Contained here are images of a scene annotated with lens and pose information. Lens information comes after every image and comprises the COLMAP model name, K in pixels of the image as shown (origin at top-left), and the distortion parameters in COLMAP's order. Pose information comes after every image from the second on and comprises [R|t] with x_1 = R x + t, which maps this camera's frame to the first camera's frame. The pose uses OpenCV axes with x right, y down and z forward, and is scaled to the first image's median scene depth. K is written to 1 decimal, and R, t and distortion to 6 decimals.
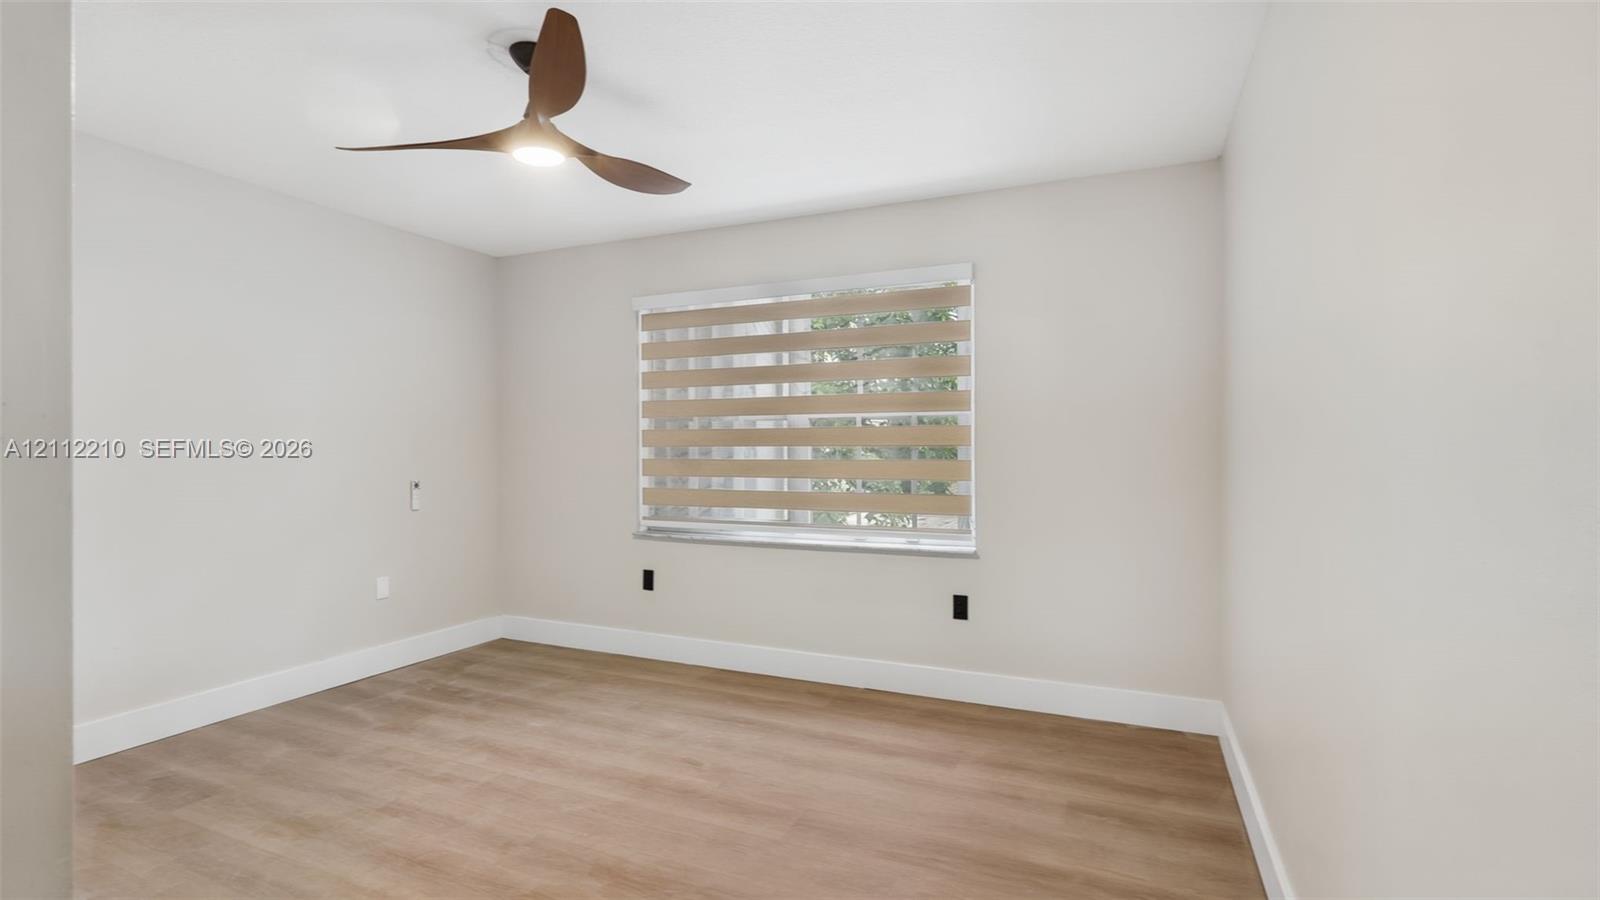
lens RADIAL K [[748.0, 0, 798.9], [0, 748.0, 436.6], [0, 0, 1]] dist [-0.010229, -0.000081]
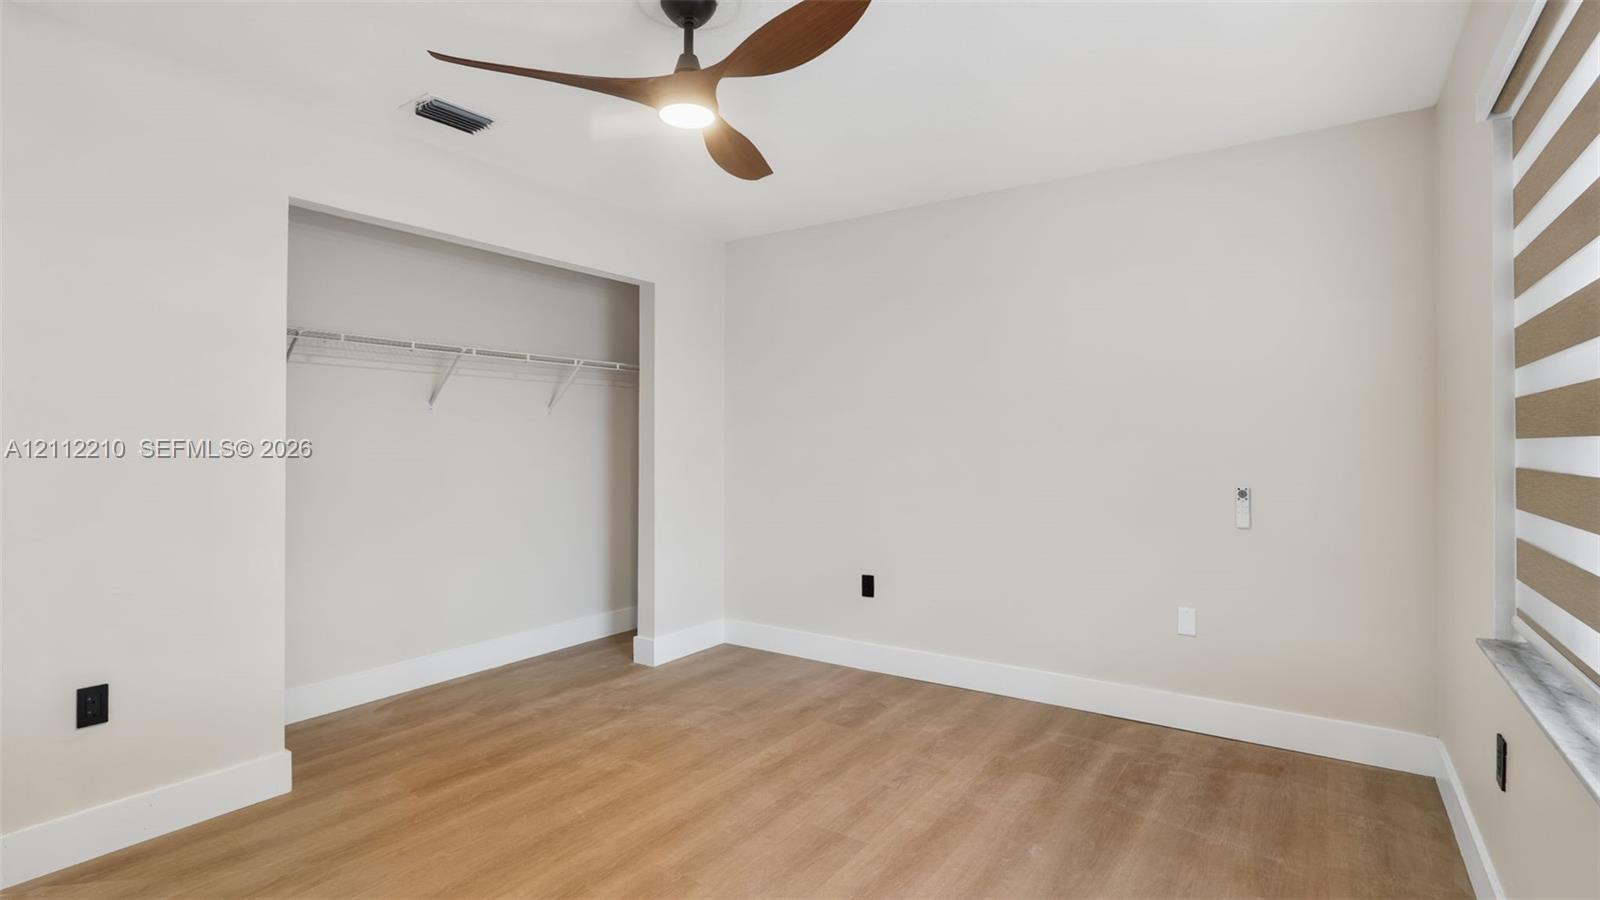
lens RADIAL K [[765.9, 0, 794.8], [0, 765.9, 433.1], [0, 0, 1]] dist [0.001469, 0.000777]
pose [[-0.161097, -0.014531, -0.986832, 0.383813], [0.001960, 0.999885, -0.015043, 0.023967], [0.986937, -0.004357, -0.161050, 0.949614]]
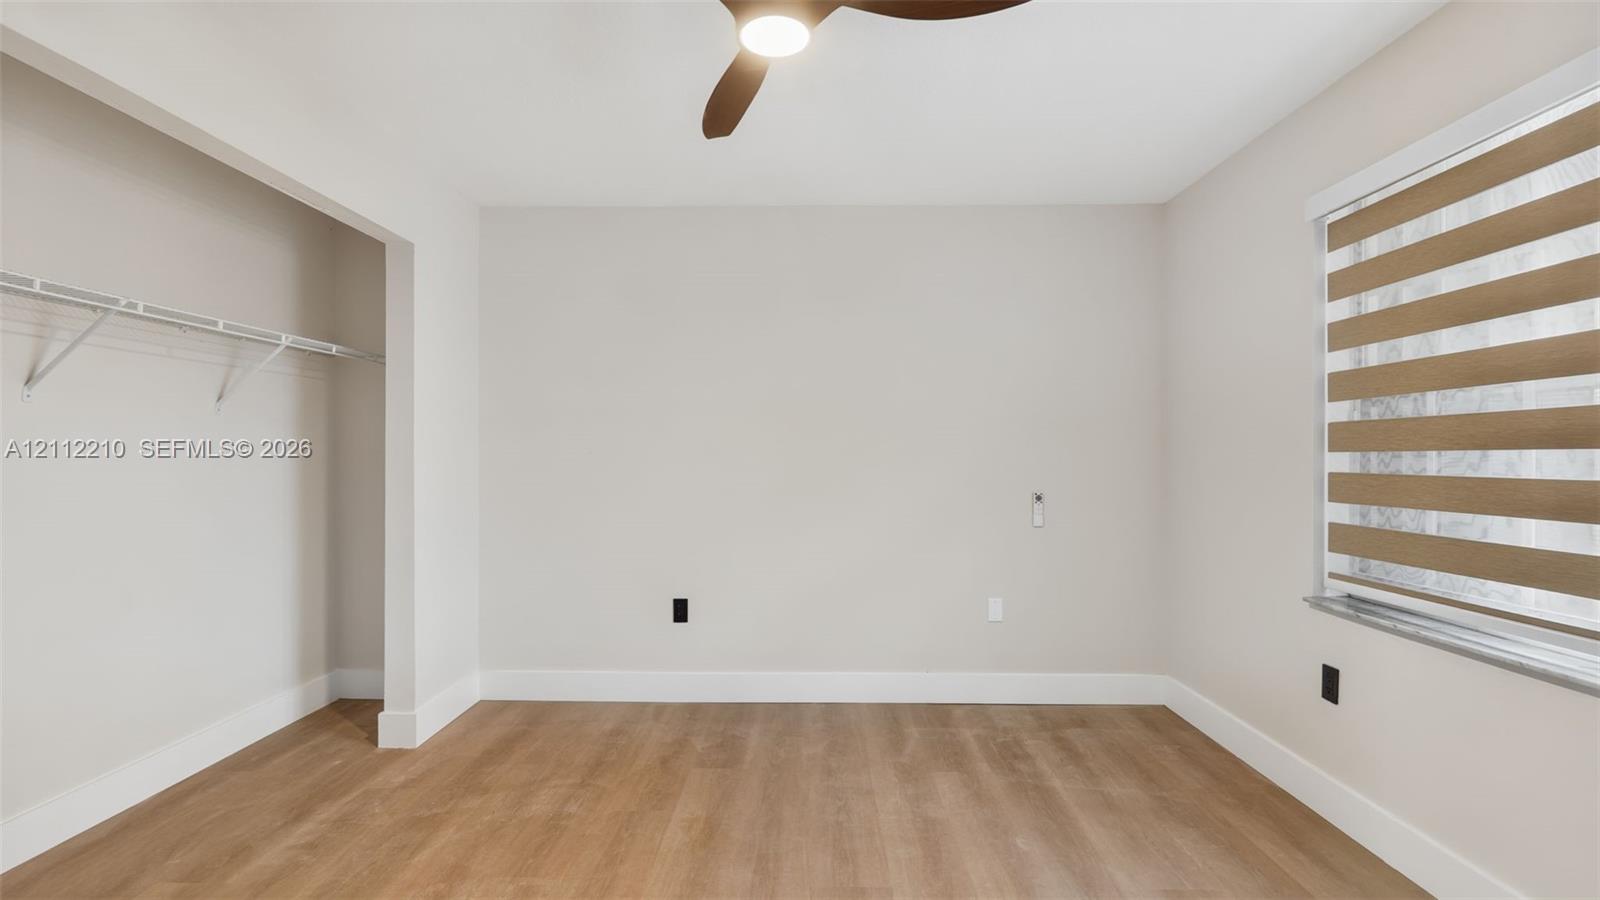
lens RADIAL K [[741.6, 0, 811.0], [0, 741.6, 449.4], [0, 0, 1]] dist [-0.001241, 0.000820]
pose [[0.408916, -0.010679, -0.912510, 0.215765], [0.000925, 0.999936, -0.011288, 0.025752], [0.912572, 0.003772, 0.408899, 0.564550]]
